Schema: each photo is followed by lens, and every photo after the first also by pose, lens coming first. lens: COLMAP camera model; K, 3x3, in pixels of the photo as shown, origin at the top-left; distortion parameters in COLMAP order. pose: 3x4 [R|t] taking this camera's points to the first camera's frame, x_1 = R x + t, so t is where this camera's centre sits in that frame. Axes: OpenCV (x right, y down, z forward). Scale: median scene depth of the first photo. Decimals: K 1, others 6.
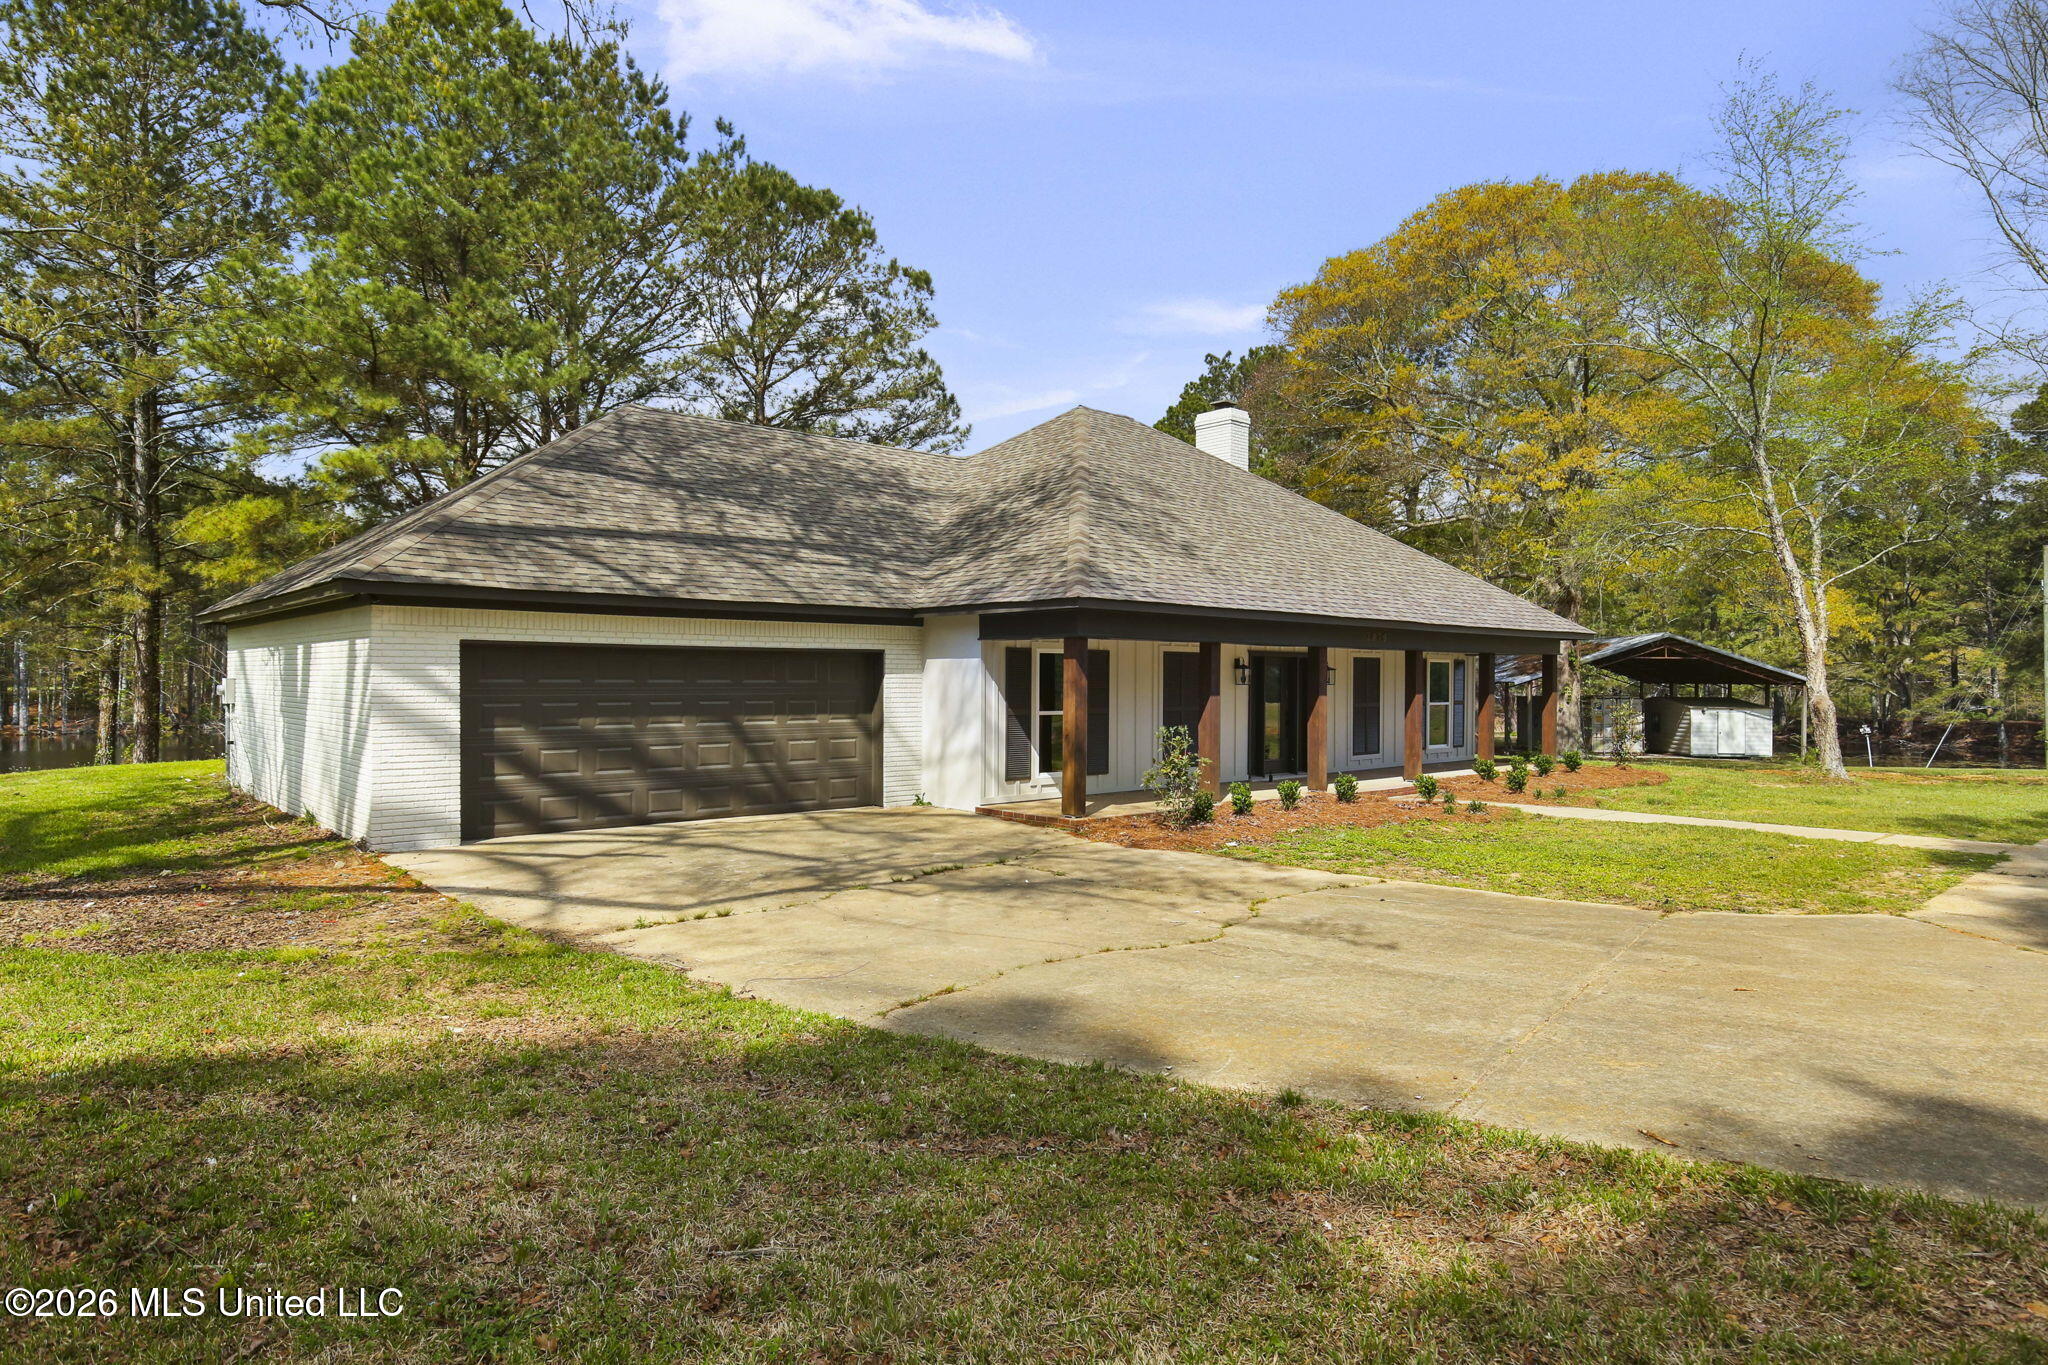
lens RADIAL K [[1221.2, 0, 1024.0], [0, 1221.2, 682.5], [0, 0, 1]] dist [0.001388, -0.000372]
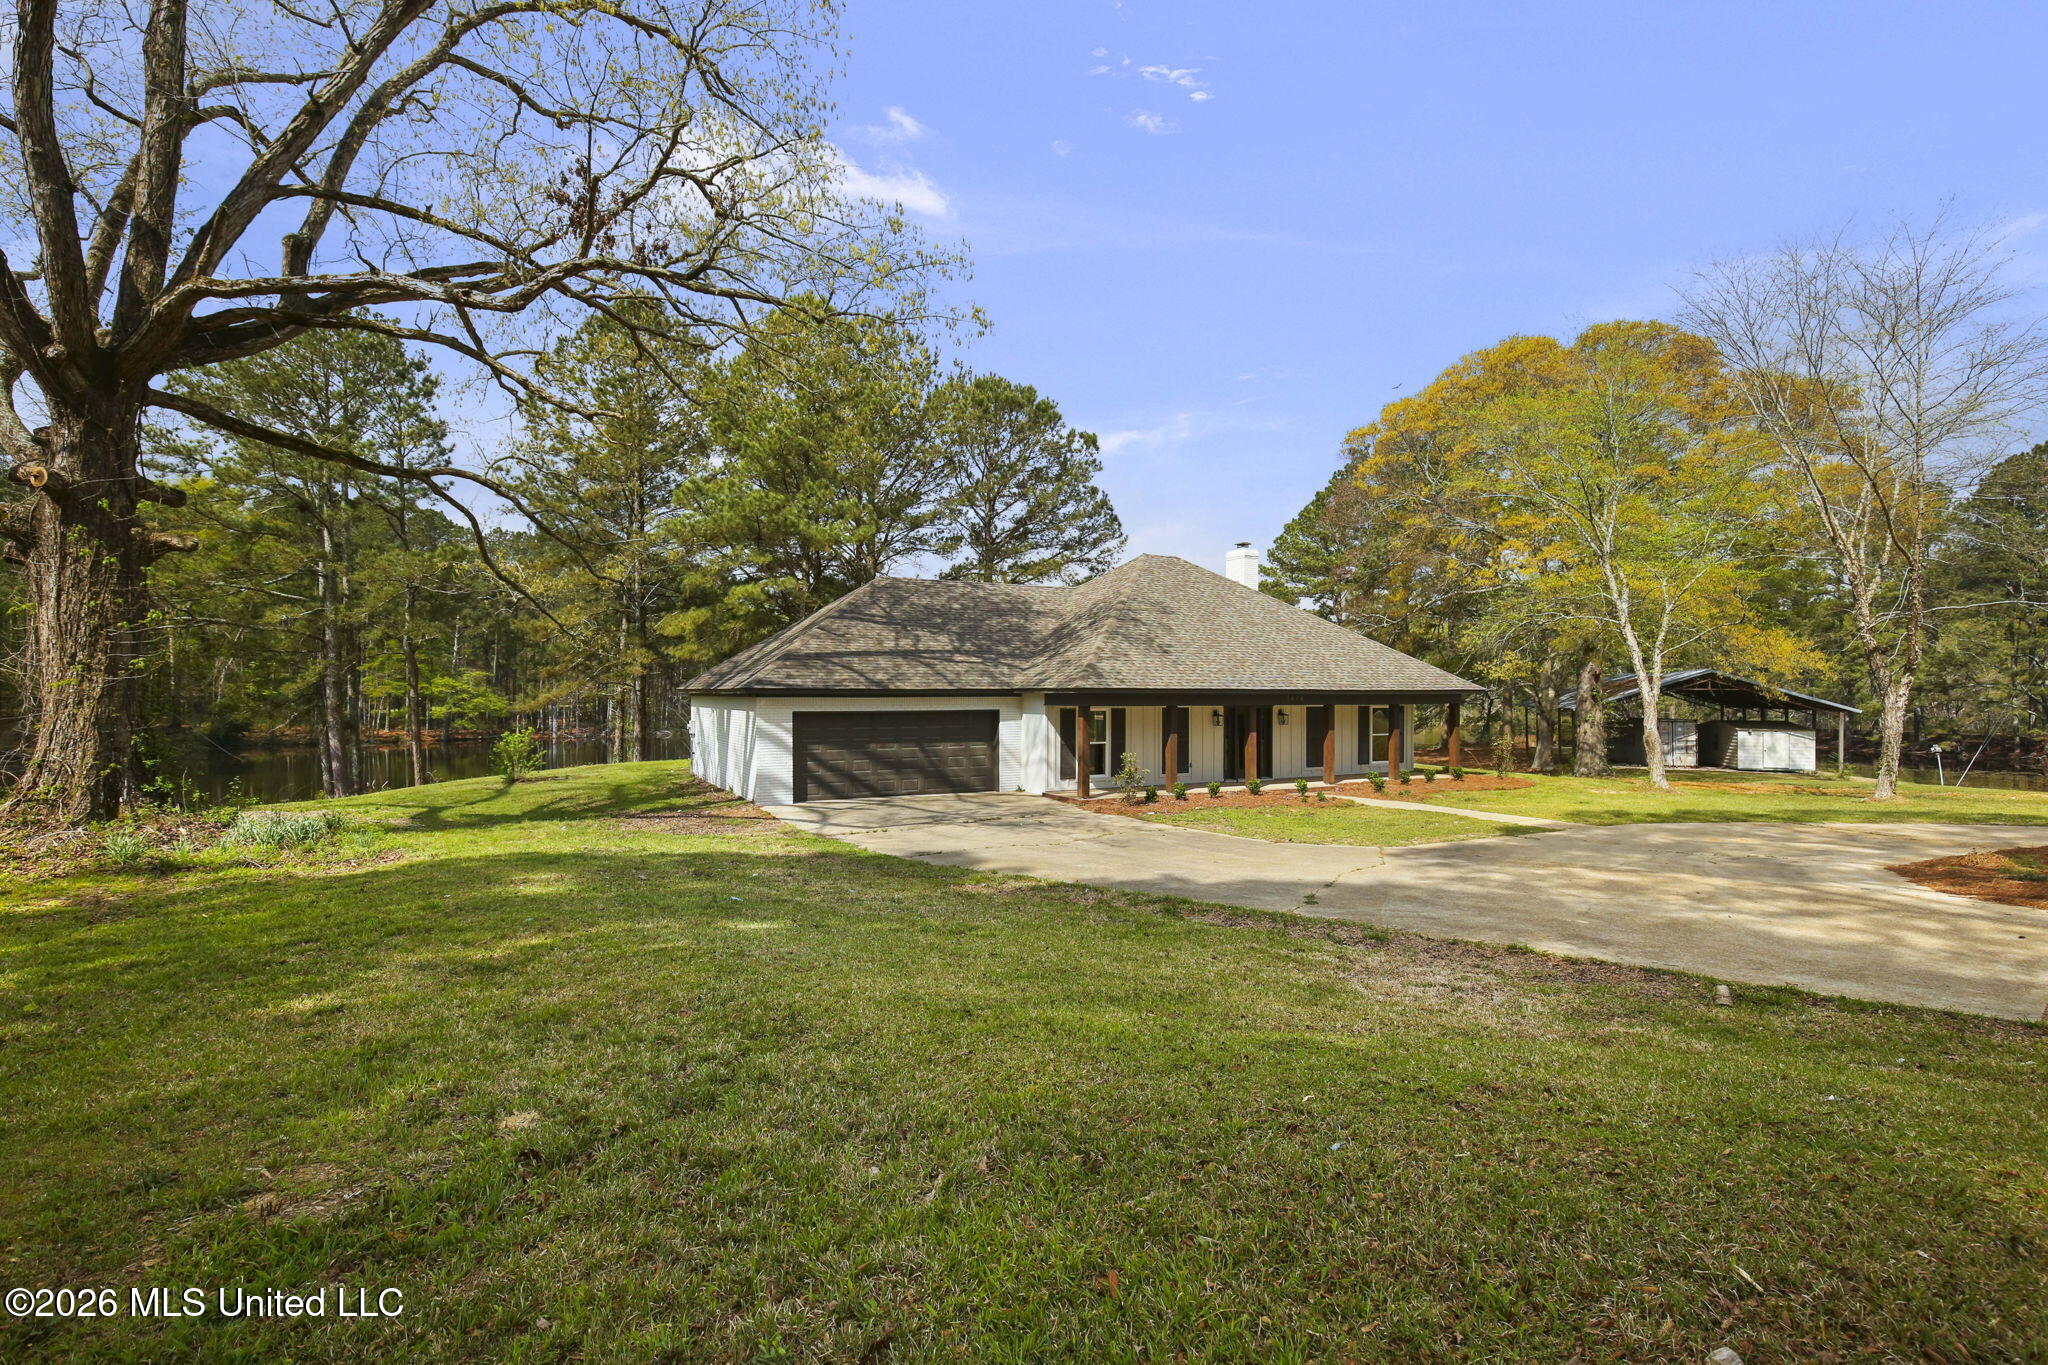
lens RADIAL K [[1221.2, 0, 1024.0], [0, 1221.2, 682.5], [0, 0, 1]] dist [0.001388, -0.000372]
pose [[0.961263, -0.003917, -0.275605, 0.412380], [0.004235, 0.999991, 0.000560, -0.062877], [0.275600, -0.001706, 0.961271, -0.753265]]
